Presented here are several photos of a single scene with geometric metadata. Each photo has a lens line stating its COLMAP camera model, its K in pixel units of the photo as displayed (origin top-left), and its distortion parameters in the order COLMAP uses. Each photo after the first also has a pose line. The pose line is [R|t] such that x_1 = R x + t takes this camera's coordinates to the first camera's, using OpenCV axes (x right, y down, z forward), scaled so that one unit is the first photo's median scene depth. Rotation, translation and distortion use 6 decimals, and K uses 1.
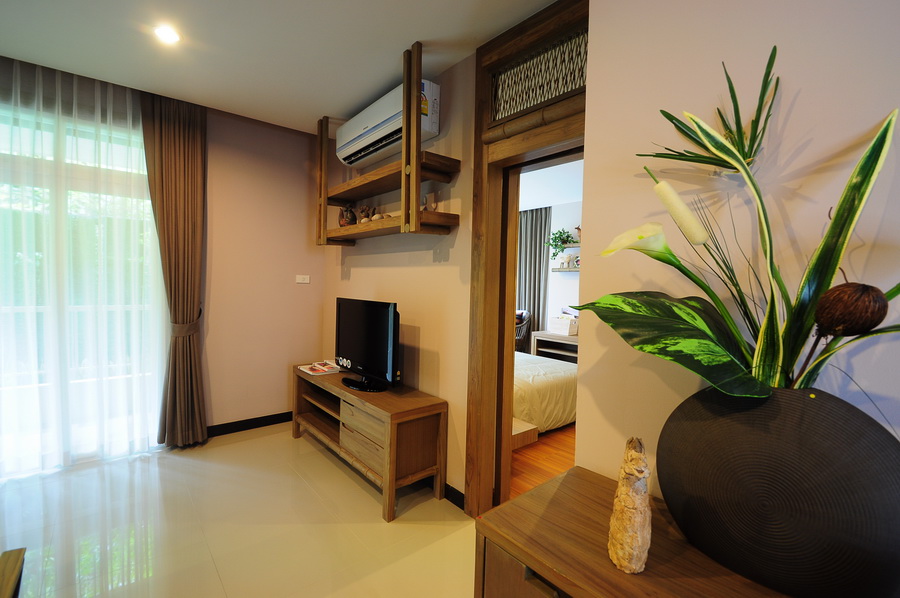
lens RADIAL K [[405.4, 0, 450.0], [0, 405.4, 299.0], [0, 0, 1]] dist [-0.000947, 0.000267]
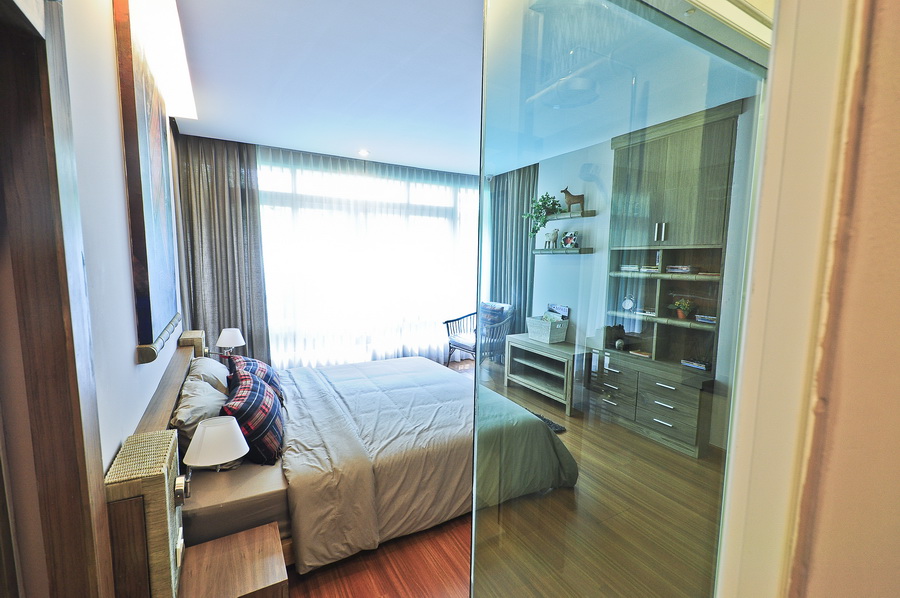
lens RADIAL K [[397.8, 0, 450.0], [0, 397.8, 299.0], [0, 0, 1]] dist [0.029192, -0.021962]
pose [[0.980708, 0.011568, -0.195133, 0.247892], [0.001564, 0.997751, 0.067008, -0.035470], [0.195470, -0.066020, 0.978485, 0.271103]]
